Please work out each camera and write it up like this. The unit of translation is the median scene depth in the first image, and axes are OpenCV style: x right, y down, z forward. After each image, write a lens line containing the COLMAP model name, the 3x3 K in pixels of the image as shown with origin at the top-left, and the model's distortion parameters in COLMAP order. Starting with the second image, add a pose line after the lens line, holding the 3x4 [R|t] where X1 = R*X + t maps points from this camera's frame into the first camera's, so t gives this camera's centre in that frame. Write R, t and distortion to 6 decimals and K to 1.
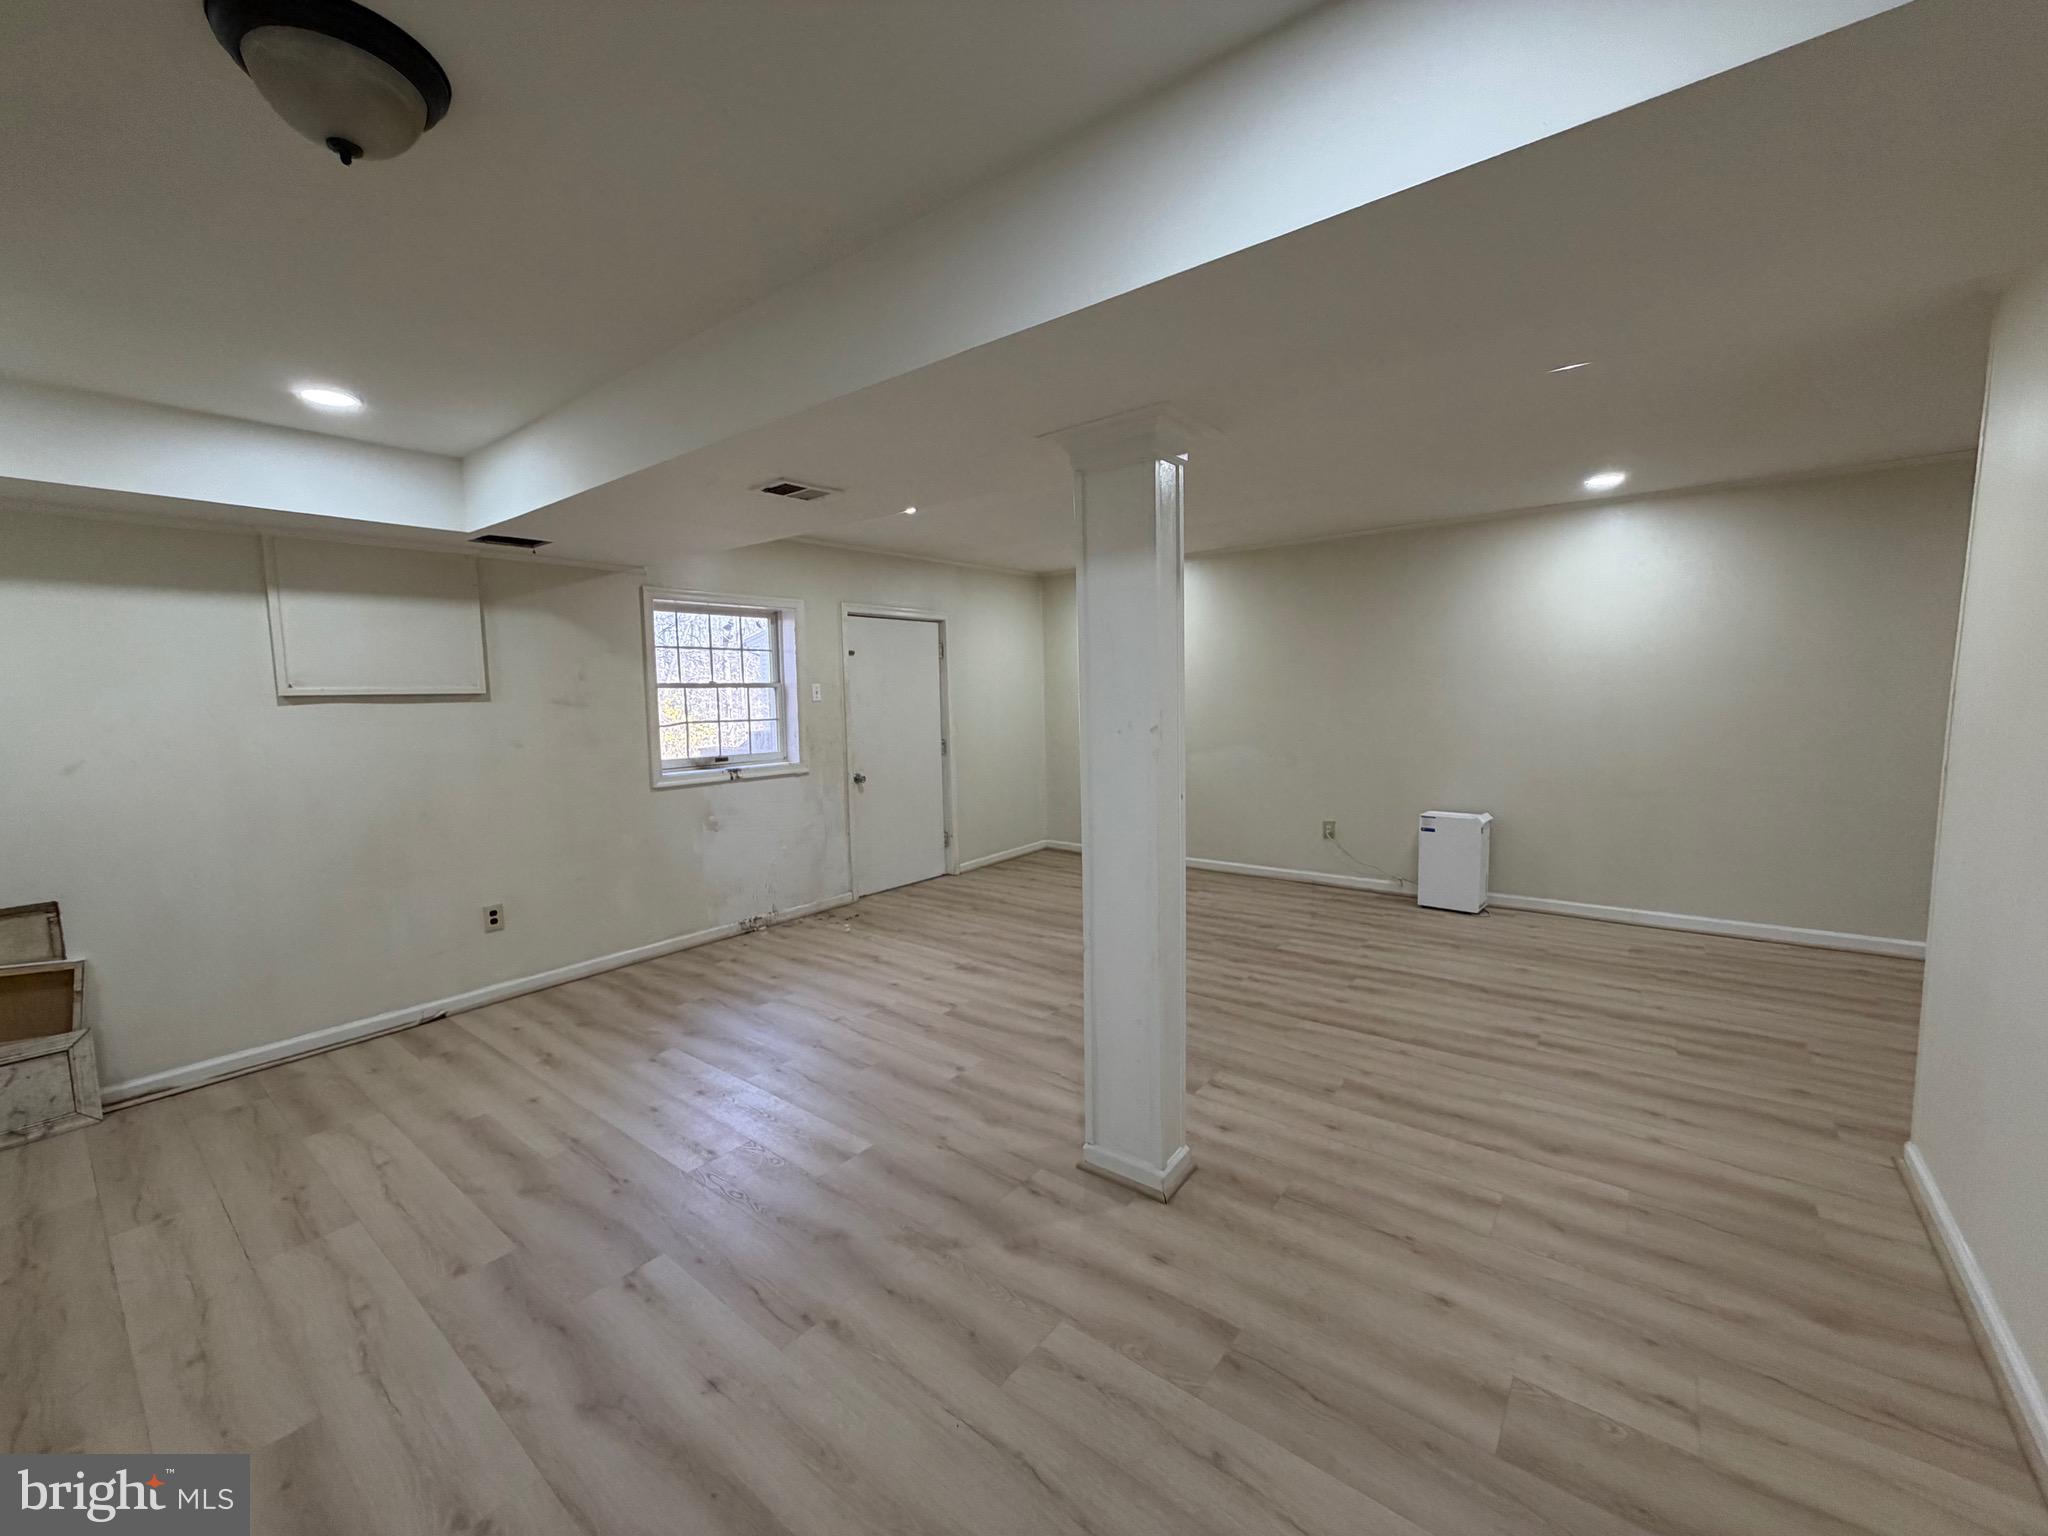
lens RADIAL K [[820.9, 0, 1016.8], [0, 820.9, 771.1], [0, 0, 1]] dist [-0.000030, -0.001121]
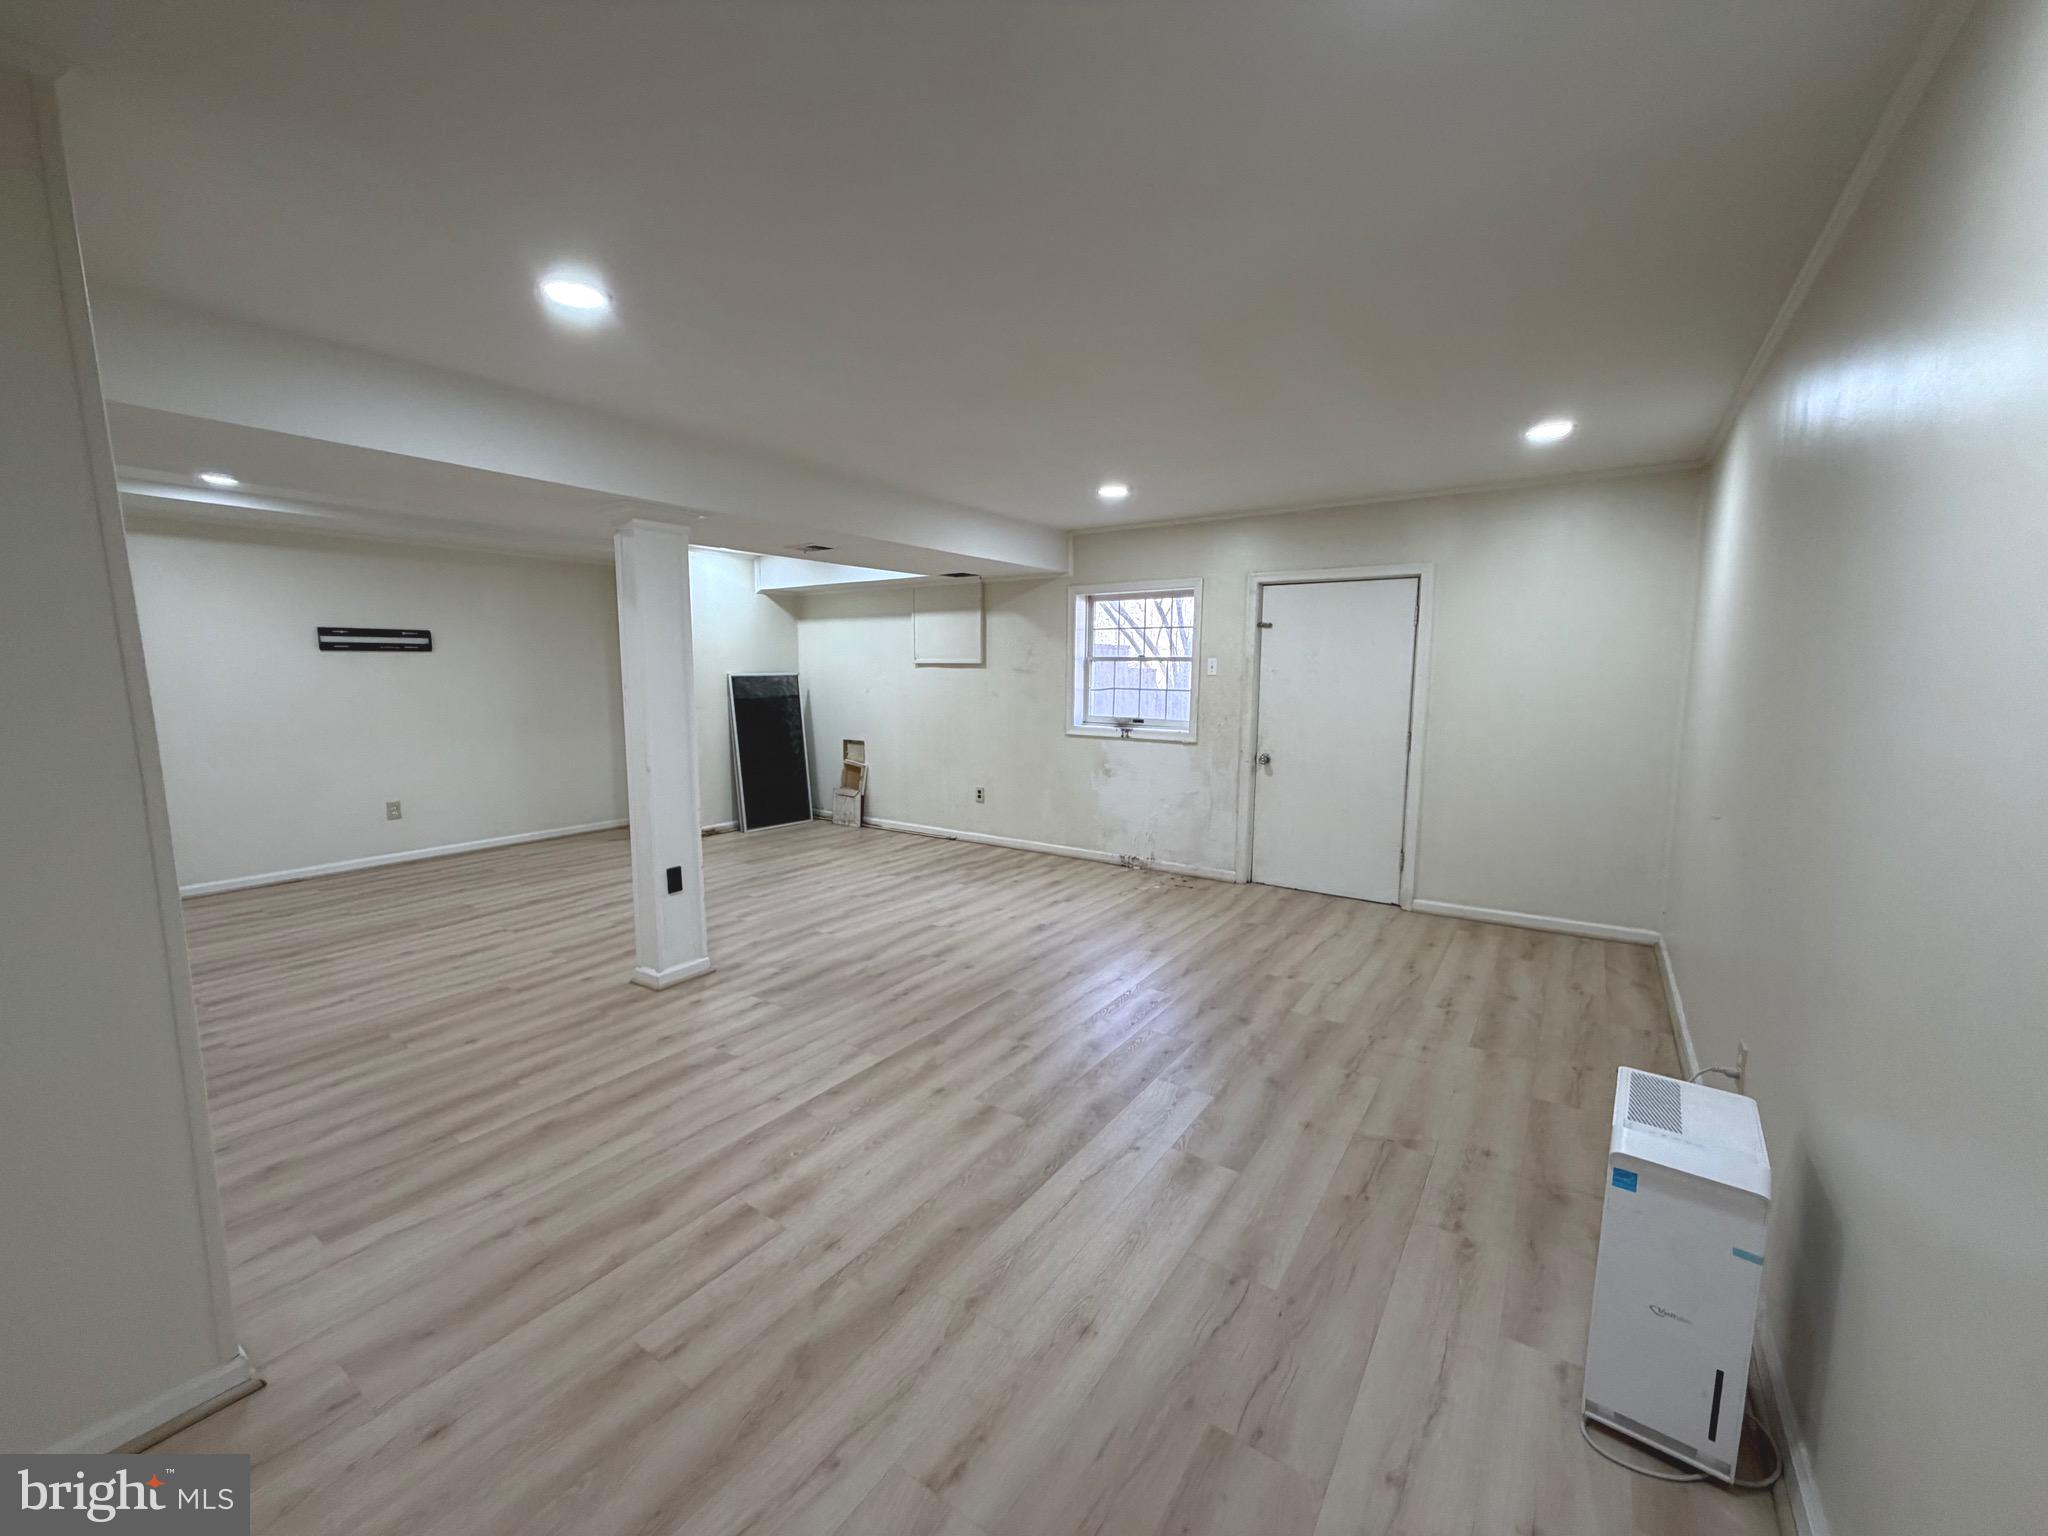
lens RADIAL K [[820.9, 0, 1015.9], [0, 820.9, 768.6], [0, 0, 1]] dist [-0.000030, -0.001121]
pose [[0.061015, 0.146195, -0.987372, 1.035304], [-0.099767, 0.985155, 0.139702, -0.120253], [0.993138, 0.089983, 0.074695, 0.923699]]
